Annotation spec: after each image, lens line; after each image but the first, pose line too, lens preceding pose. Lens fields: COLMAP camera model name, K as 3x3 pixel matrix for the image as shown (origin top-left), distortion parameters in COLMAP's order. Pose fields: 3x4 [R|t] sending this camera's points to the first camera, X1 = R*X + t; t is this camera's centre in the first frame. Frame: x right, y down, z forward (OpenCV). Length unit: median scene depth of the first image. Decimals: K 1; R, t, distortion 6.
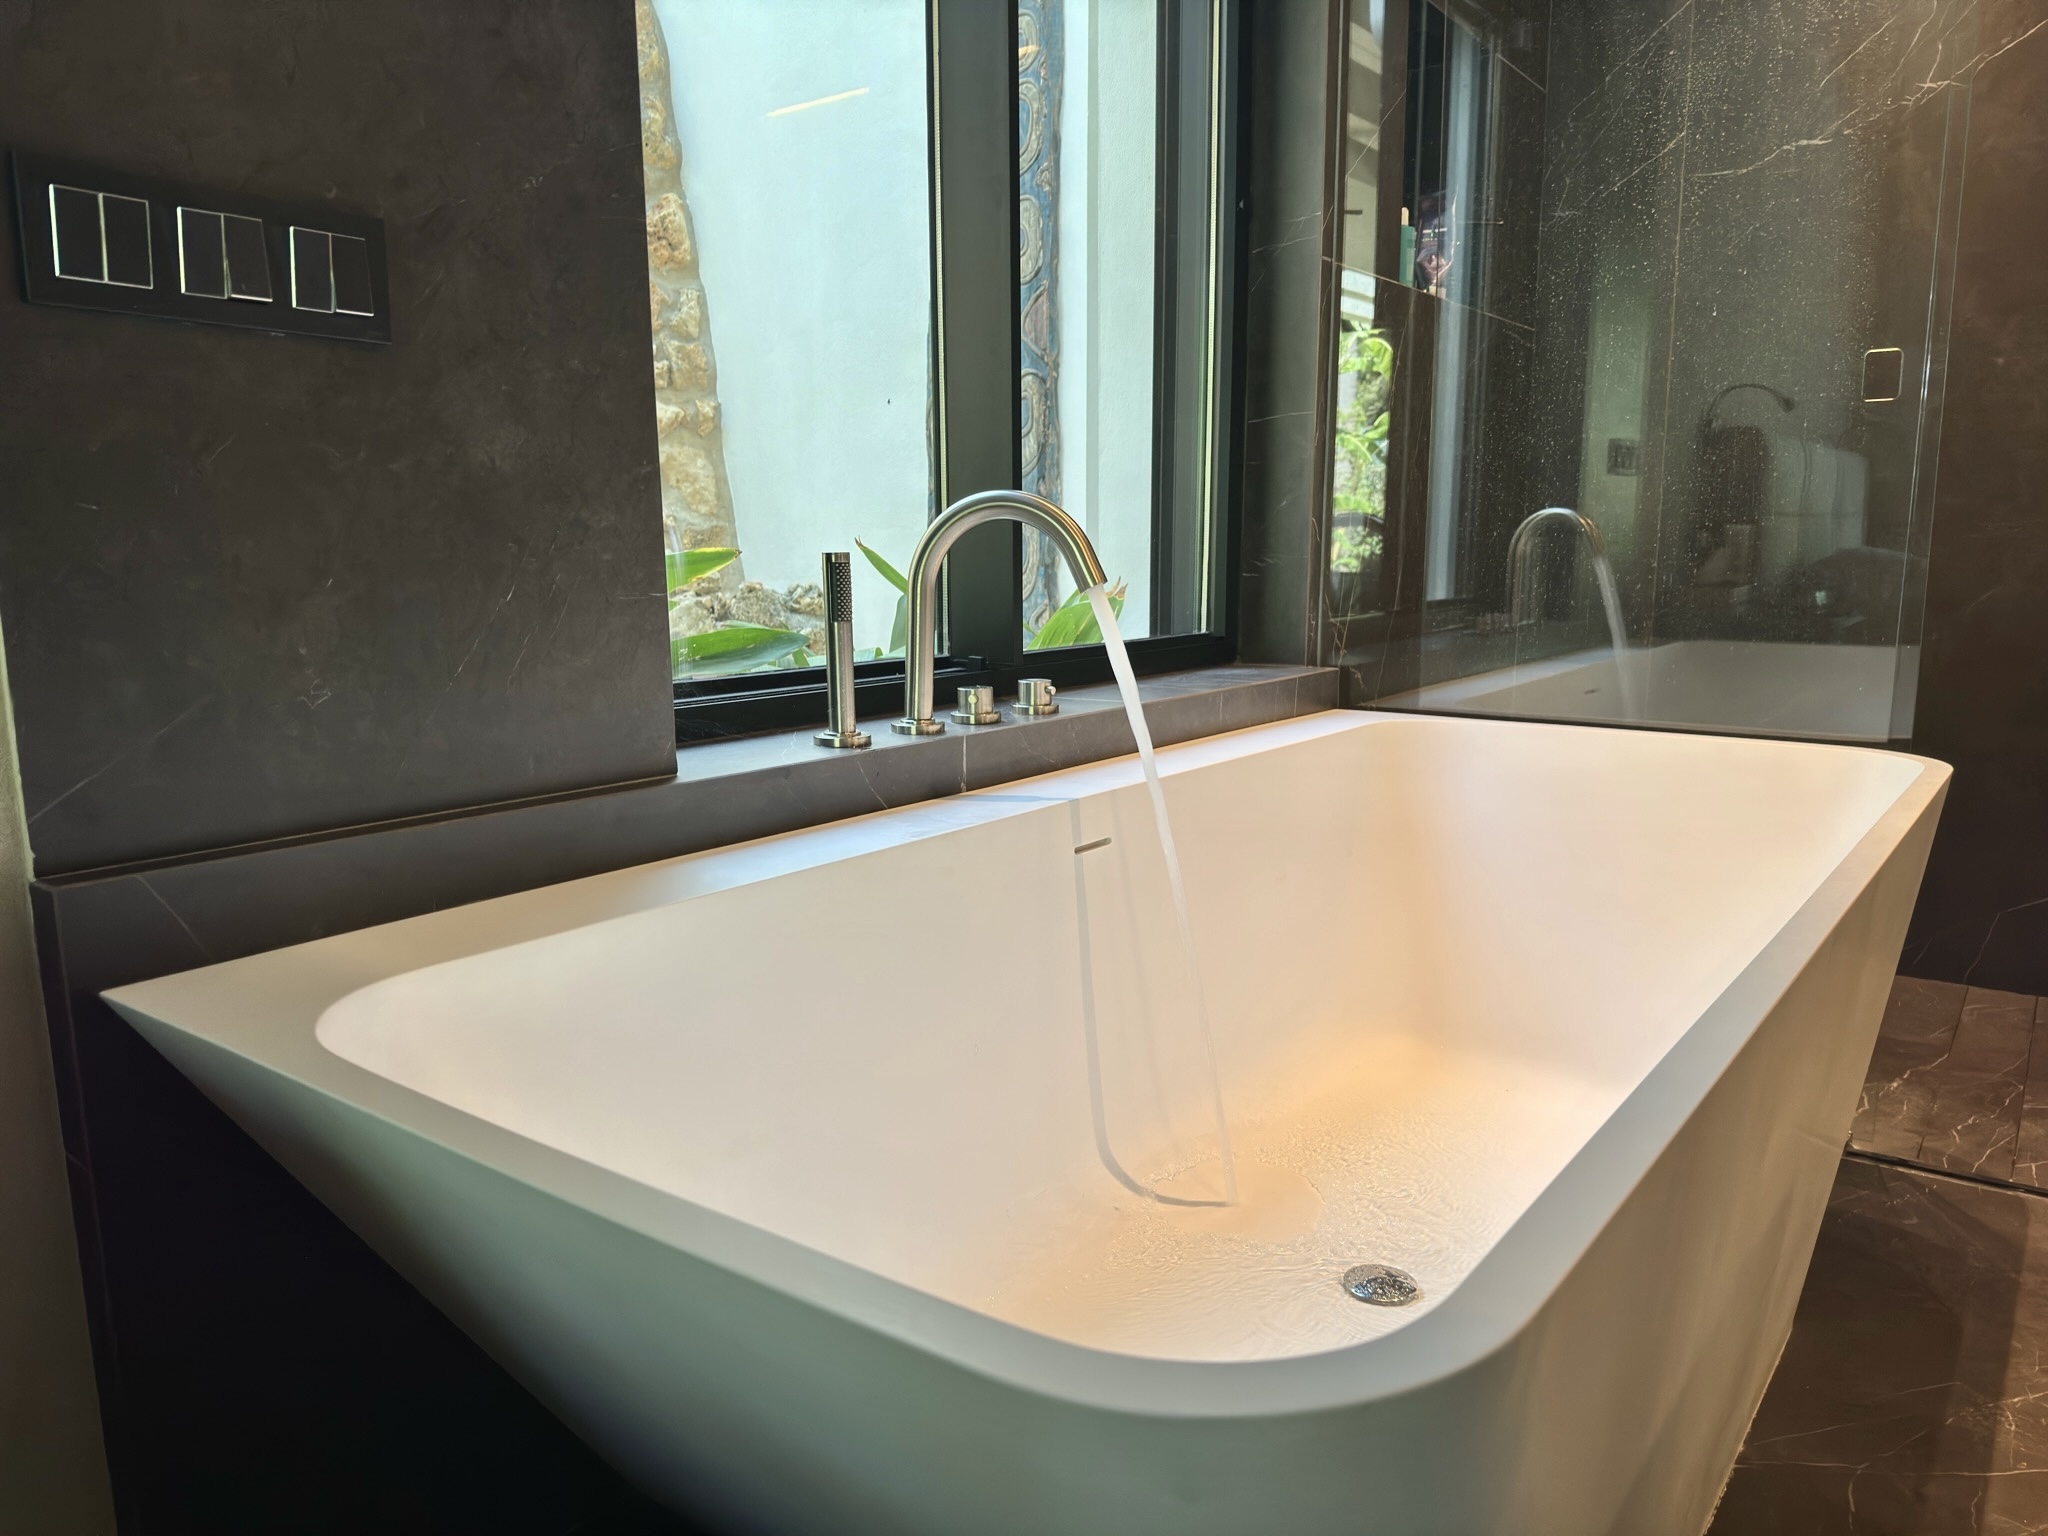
lens RADIAL K [[1462.5, 0, 1016.1], [0, 1462.5, 817.0], [0, 0, 1]] dist [0.030802, -0.002448]
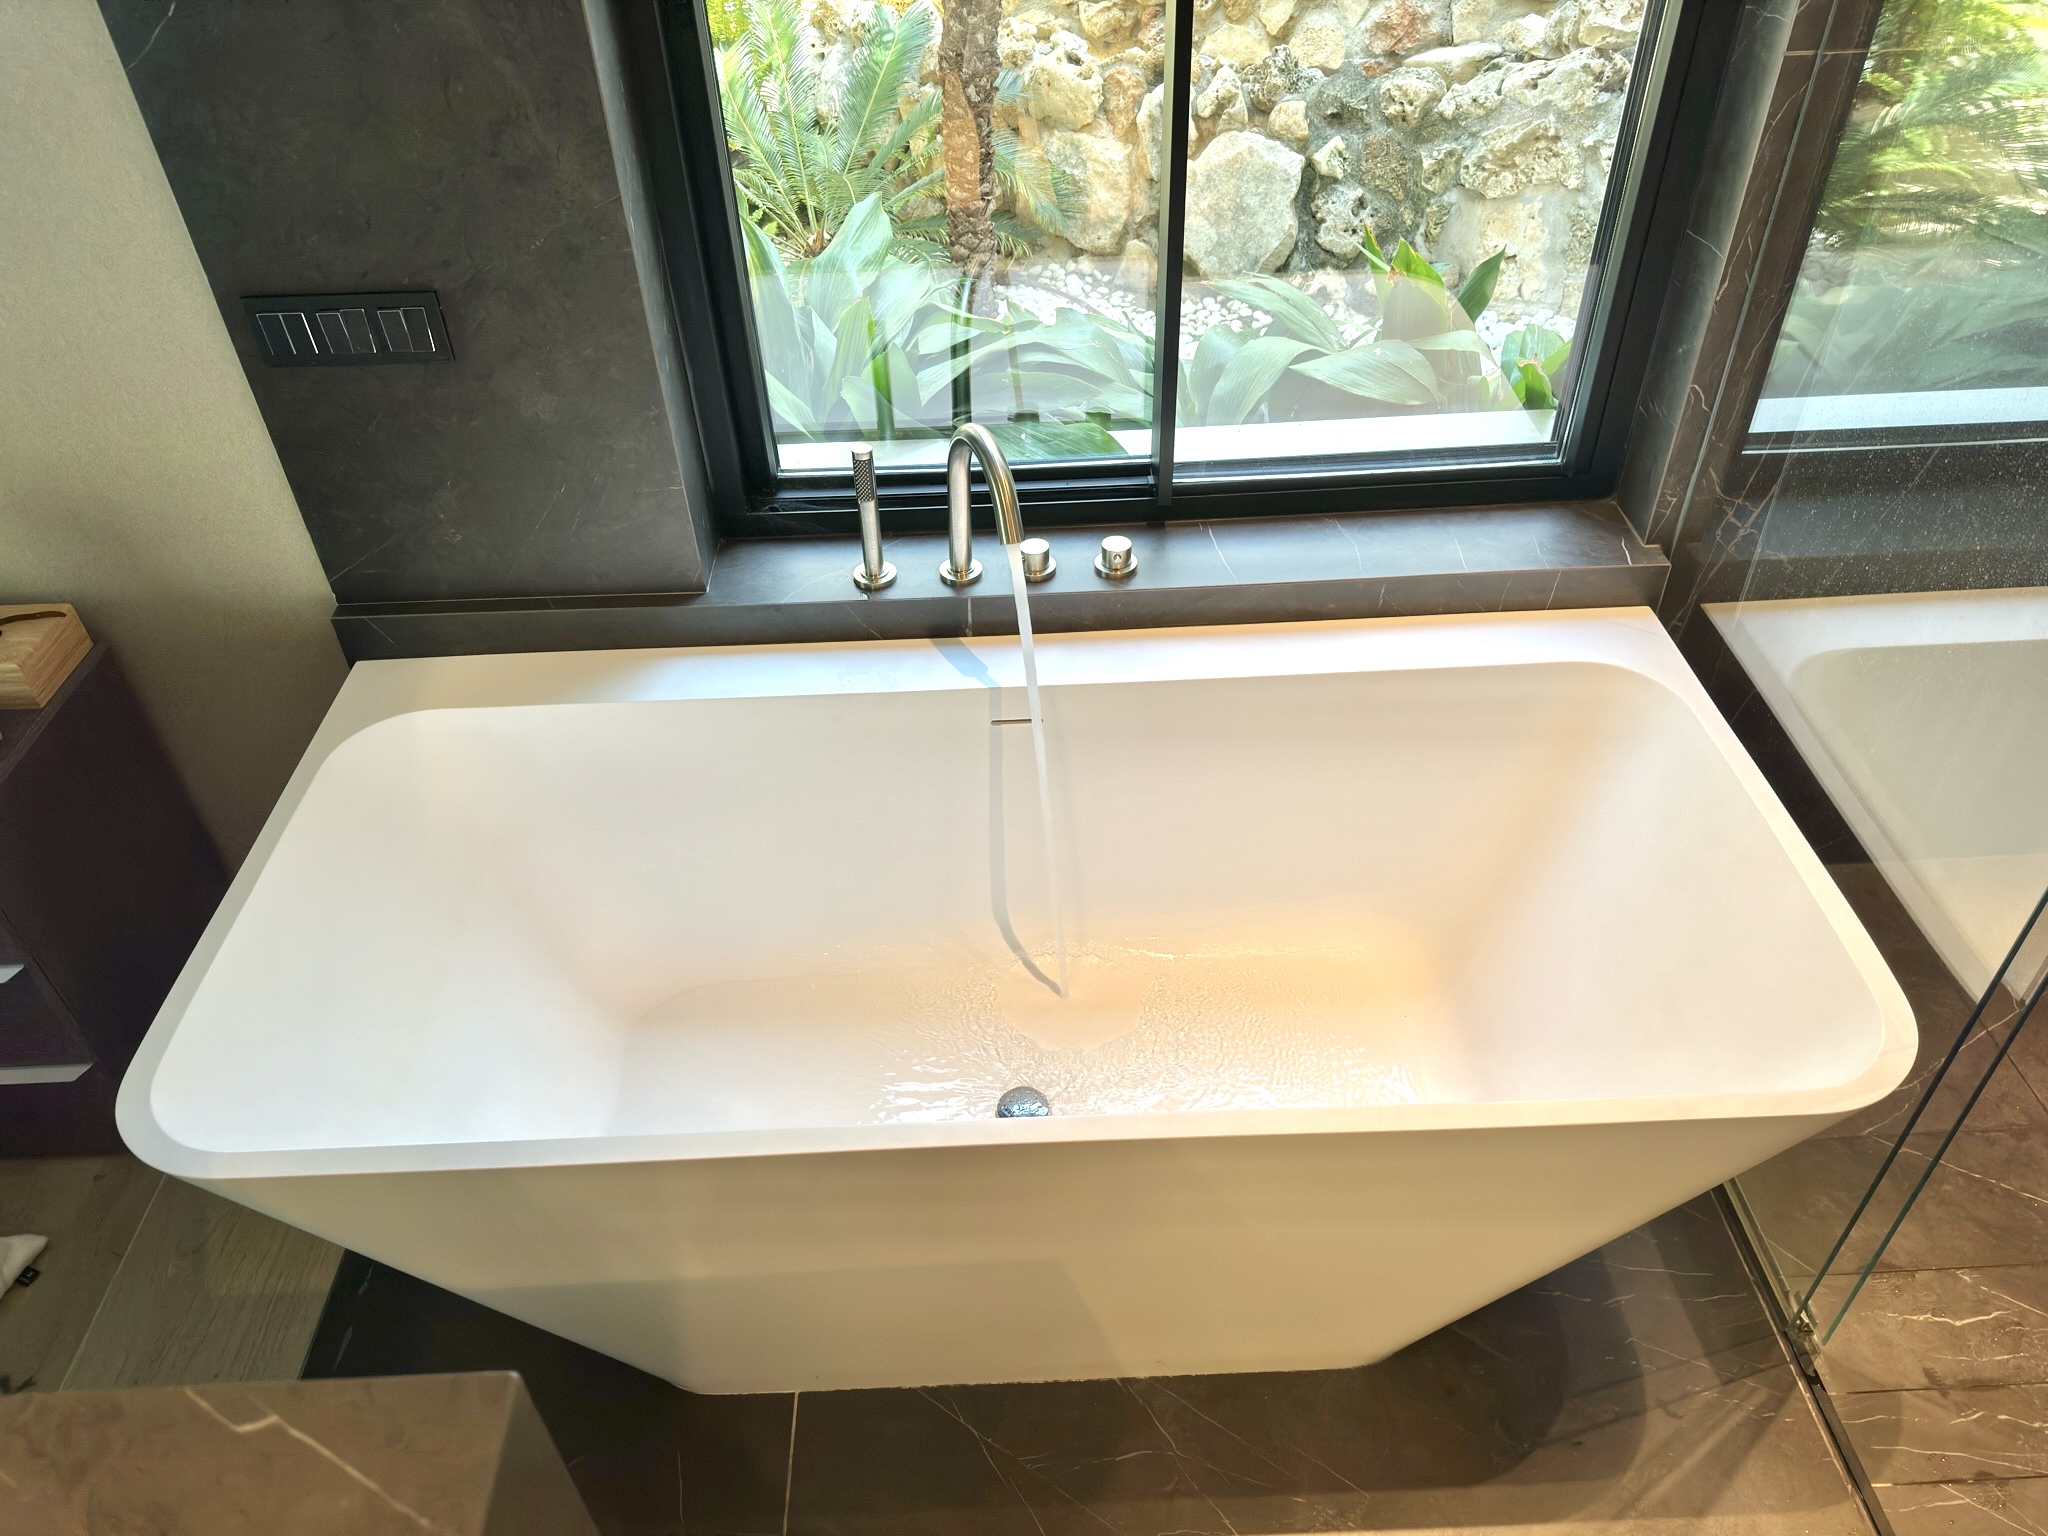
lens RADIAL K [[1443.0, 0, 1024.0], [0, 1443.0, 768.0], [0, 0, 1]] dist [0.033092, -0.007280]
pose [[0.622234, 0.488571, -0.611656, 0.723224], [-0.111220, 0.828586, 0.548704, -0.544044], [0.774890, -0.273394, 0.569913, 0.257037]]
